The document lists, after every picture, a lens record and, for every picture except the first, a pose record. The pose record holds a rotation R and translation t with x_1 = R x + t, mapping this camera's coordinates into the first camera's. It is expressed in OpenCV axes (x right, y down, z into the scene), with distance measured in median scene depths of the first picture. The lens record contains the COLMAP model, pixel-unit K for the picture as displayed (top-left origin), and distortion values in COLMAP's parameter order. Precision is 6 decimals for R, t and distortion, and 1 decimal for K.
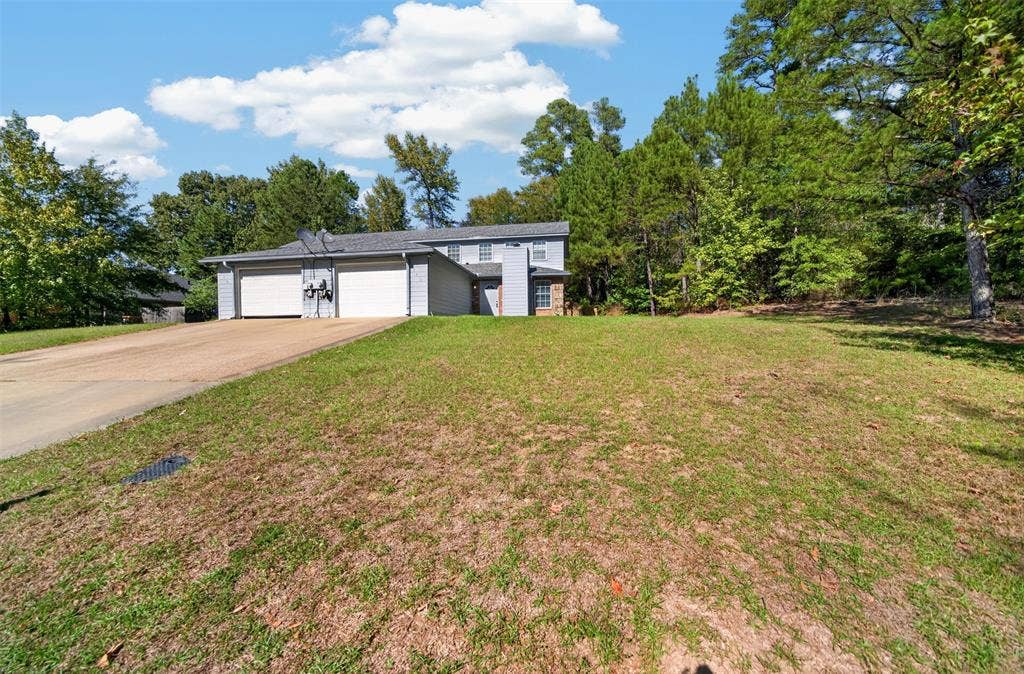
lens RADIAL K [[436.4, 0, 513.0], [0, 436.4, 342.5], [0, 0, 1]] dist [-0.000256, 0.000017]
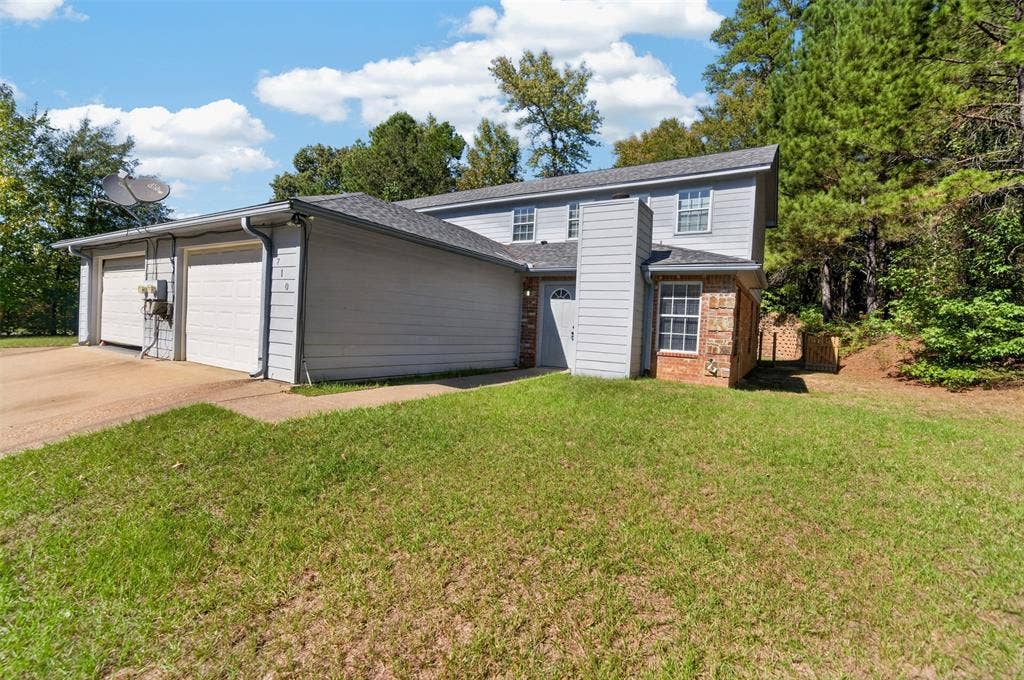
lens RADIAL K [[506.6, 0, 481.7], [0, 506.6, 341.7], [0, 0, 1]] dist [-0.030665, 0.039589]
pose [[0.909305, 0.063806, -0.411209, 0.071189], [-0.058866, 0.997961, 0.024682, -0.066386], [0.411946, 0.001763, 0.911207, 0.378196]]
